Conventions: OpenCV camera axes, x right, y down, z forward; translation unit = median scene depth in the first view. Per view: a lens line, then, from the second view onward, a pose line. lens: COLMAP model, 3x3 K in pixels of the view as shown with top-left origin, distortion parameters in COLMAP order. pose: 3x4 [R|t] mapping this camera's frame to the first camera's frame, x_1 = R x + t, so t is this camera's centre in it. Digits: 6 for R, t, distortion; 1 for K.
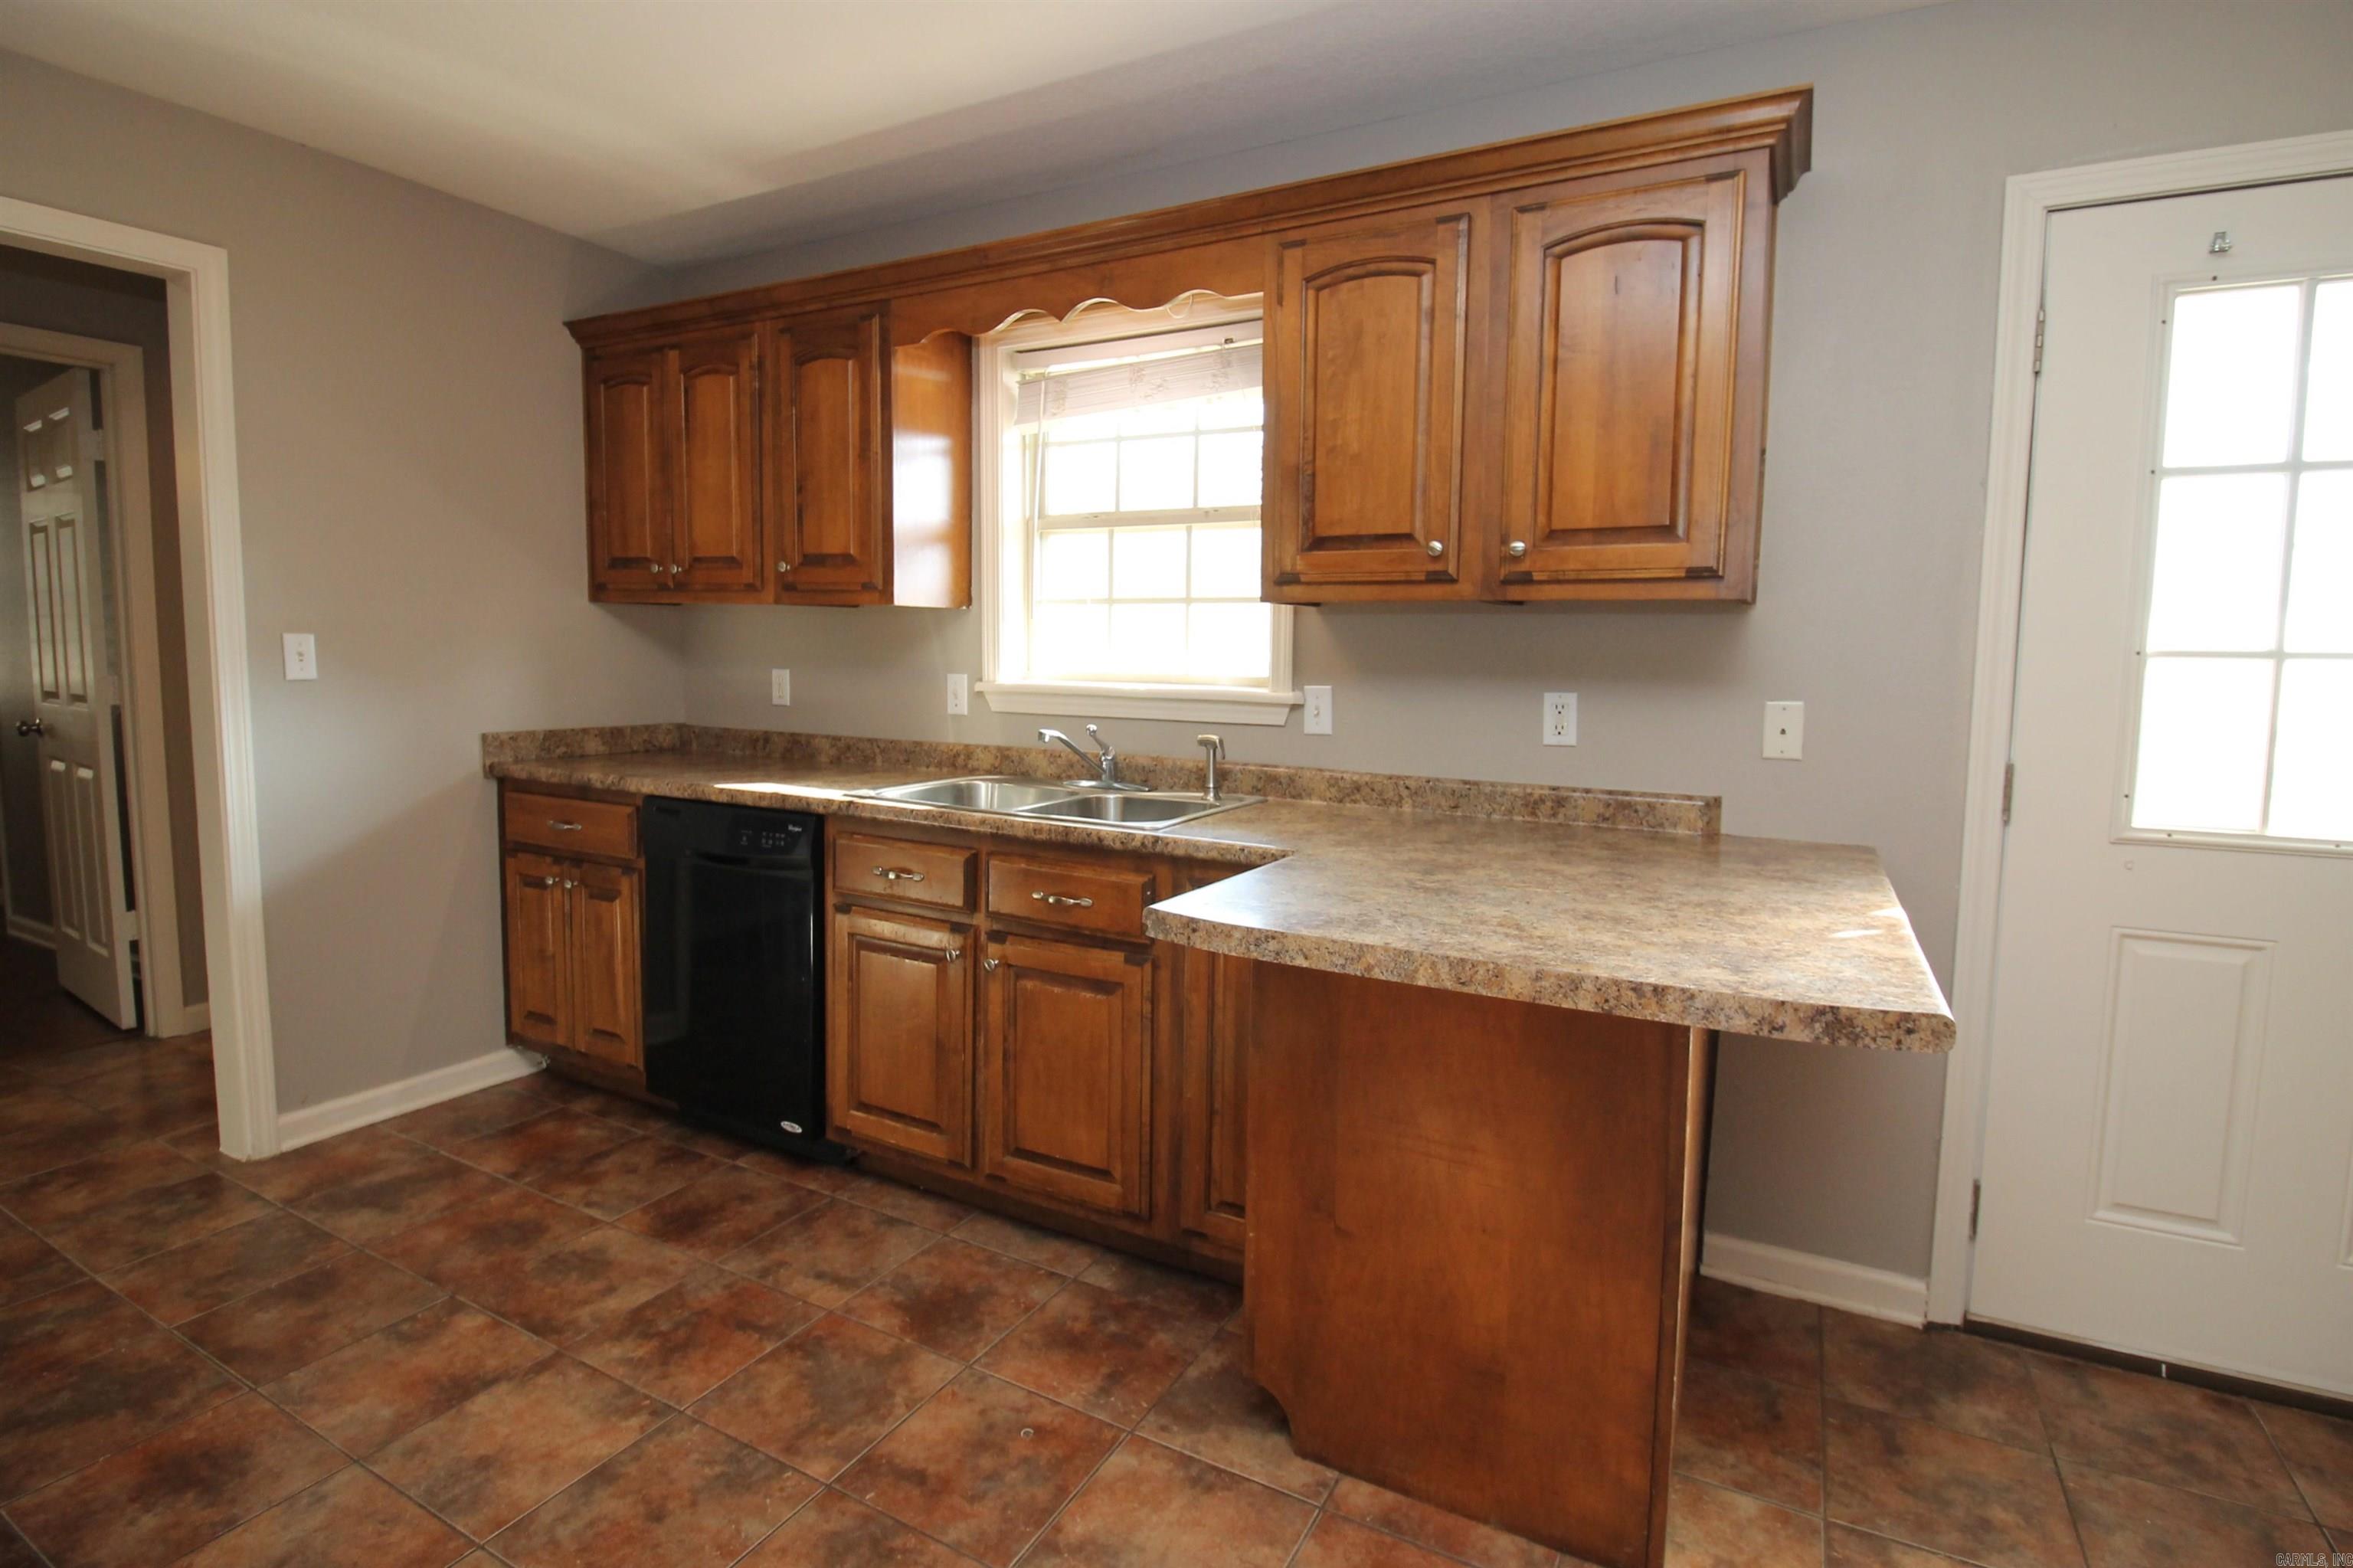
lens RADIAL K [[1131.0, 0, 1180.2], [0, 1131.0, 750.5], [0, 0, 1]] dist [-0.001620, -0.013001]
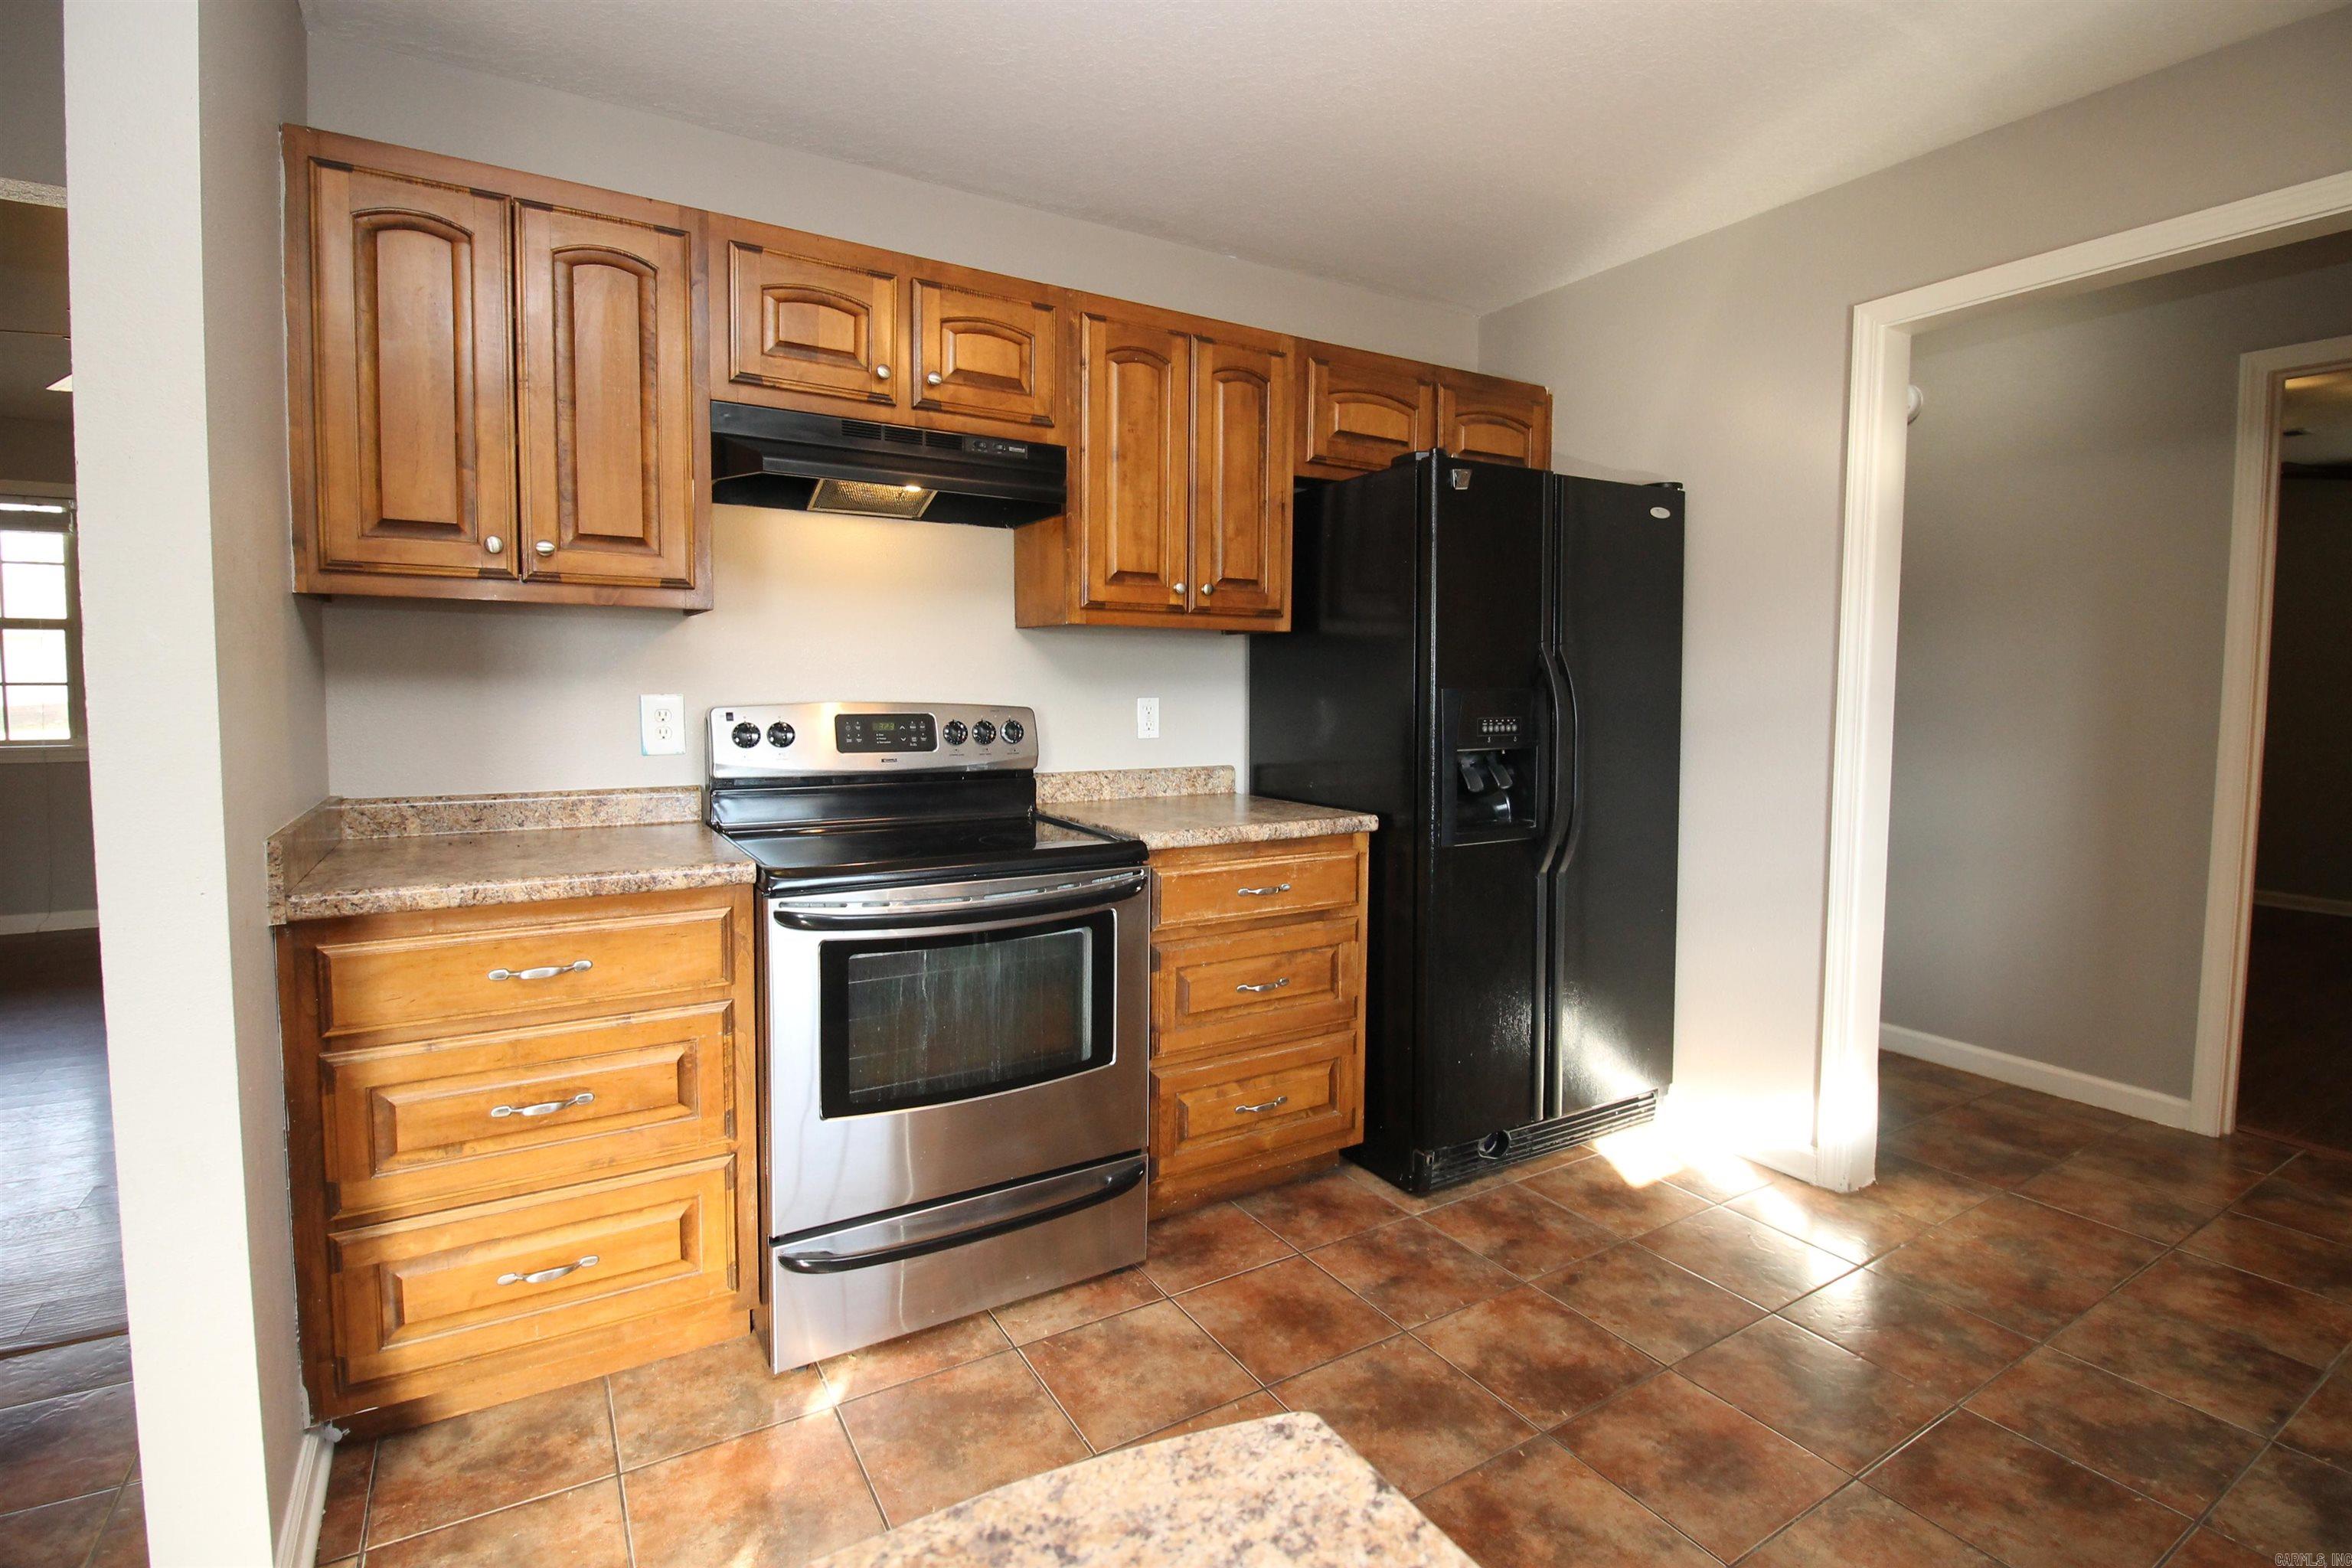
lens RADIAL K [[1111.2, 0, 1176.2], [0, 1111.2, 755.6], [0, 0, 1]] dist [0.000226, -0.014677]
pose [[-0.501918, 0.041215, -0.863932, 0.174725], [-0.090179, 0.990926, 0.099665, -0.050440], [0.860201, 0.127932, -0.493647, 0.701807]]
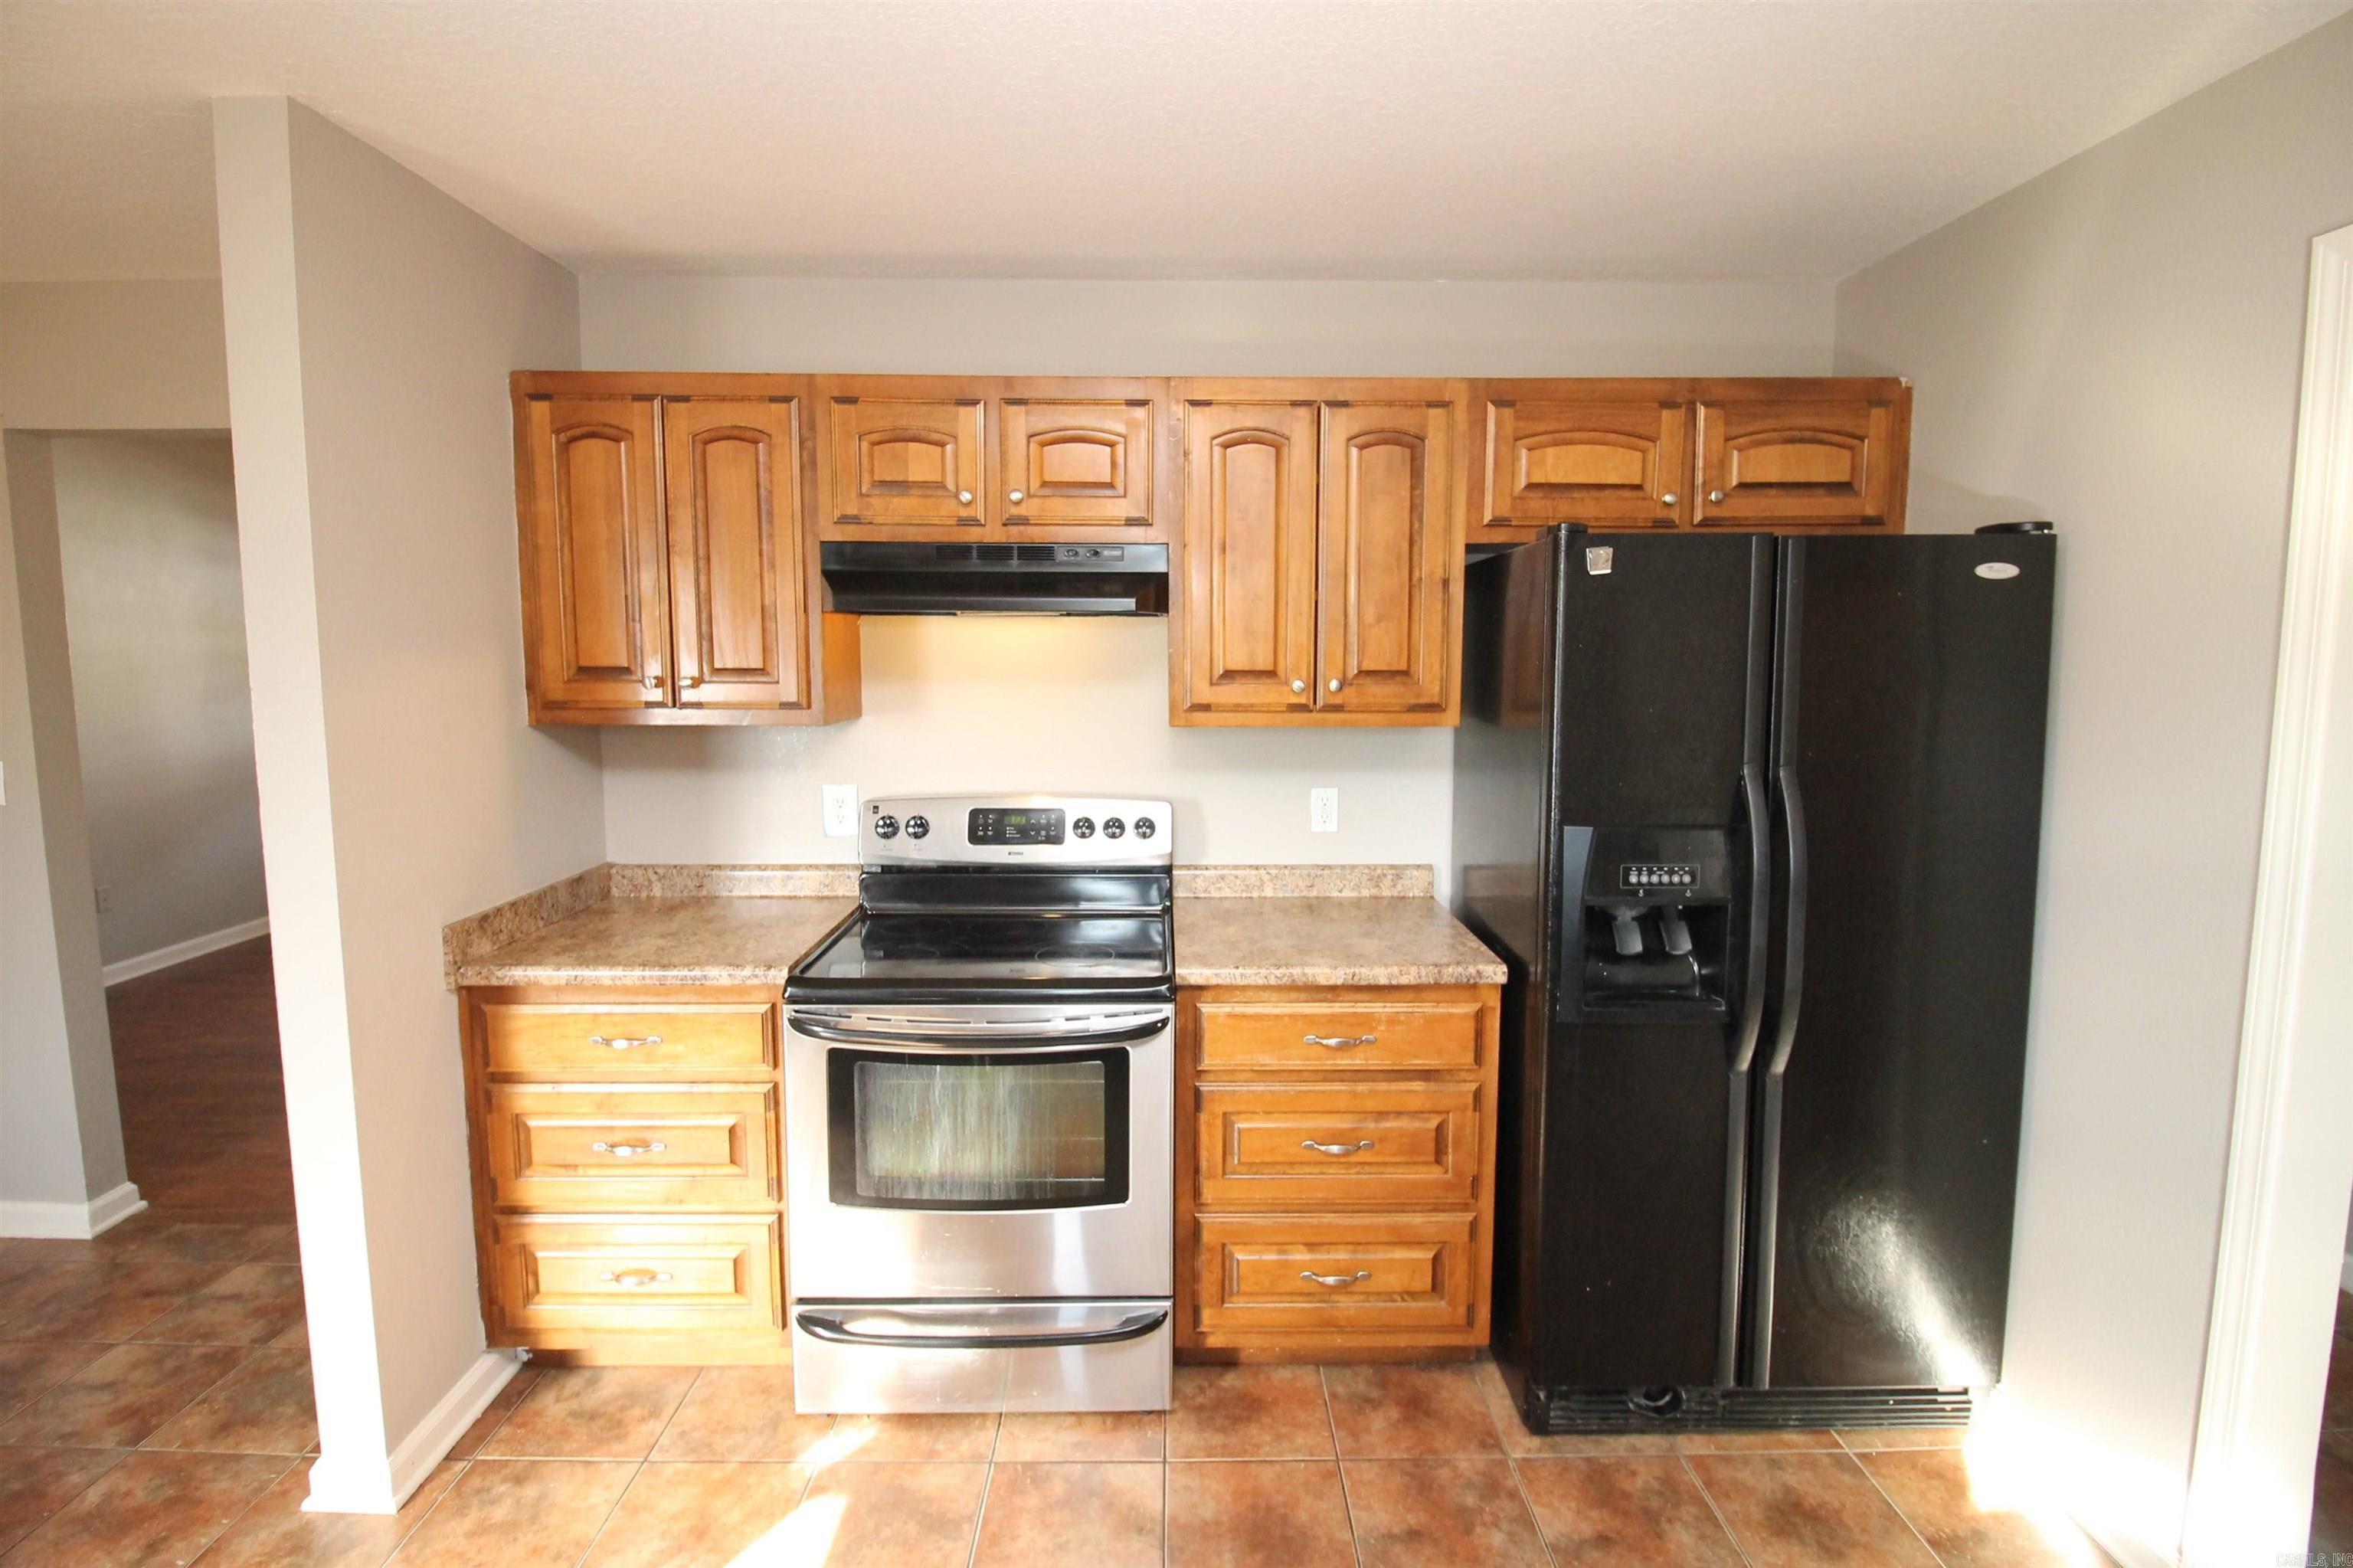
lens RADIAL K [[1111.7, 0, 1176.7], [0, 1111.7, 755.6], [0, 0, 1]] dist [0.000226, -0.014677]
pose [[-0.873892, 0.036197, -0.484771, -0.211114], [-0.054335, 0.983702, 0.171399, -0.212415], [0.483074, 0.176124, -0.857683, 0.959632]]
